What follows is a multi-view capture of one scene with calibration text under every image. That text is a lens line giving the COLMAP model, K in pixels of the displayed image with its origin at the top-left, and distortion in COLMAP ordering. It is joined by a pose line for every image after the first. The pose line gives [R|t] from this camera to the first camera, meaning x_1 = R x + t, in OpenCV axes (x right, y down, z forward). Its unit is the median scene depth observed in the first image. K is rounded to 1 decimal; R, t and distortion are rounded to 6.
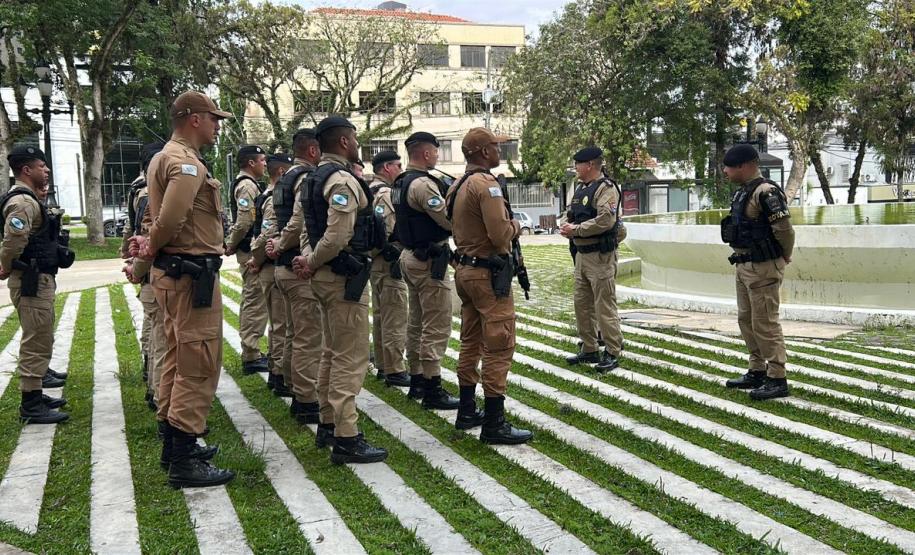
lens RADIAL K [[1029.0, 0, 457.5], [0, 1029.0, 277.5], [0, 0, 1]] dist [0.152540, -0.261069]
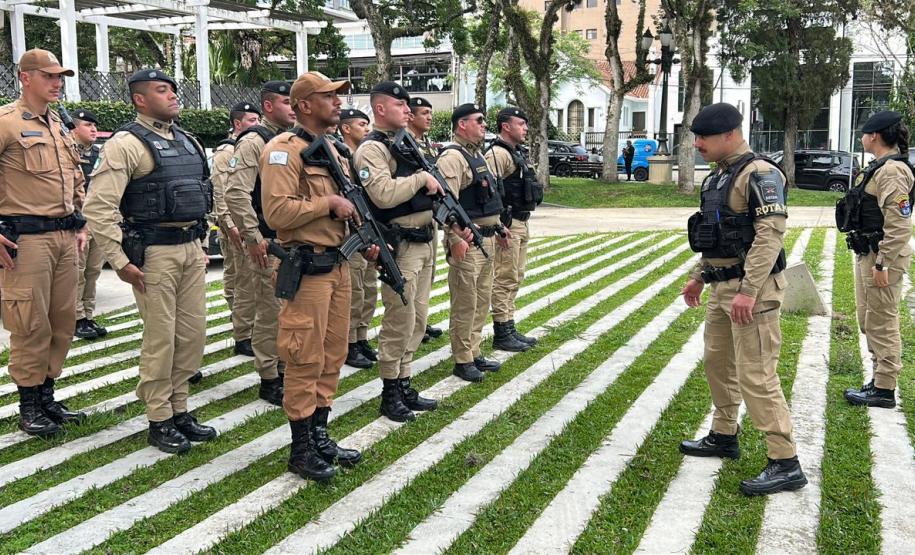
lens RADIAL K [[1029.0, 0, 457.5], [0, 1029.0, 277.5], [0, 0, 1]] dist [0.152540, -0.261069]
pose [[0.777035, 0.103496, -0.620891, 0.549386], [-0.071415, 0.994516, 0.076401, -0.053621], [0.625393, -0.015025, 0.780165, 0.372752]]
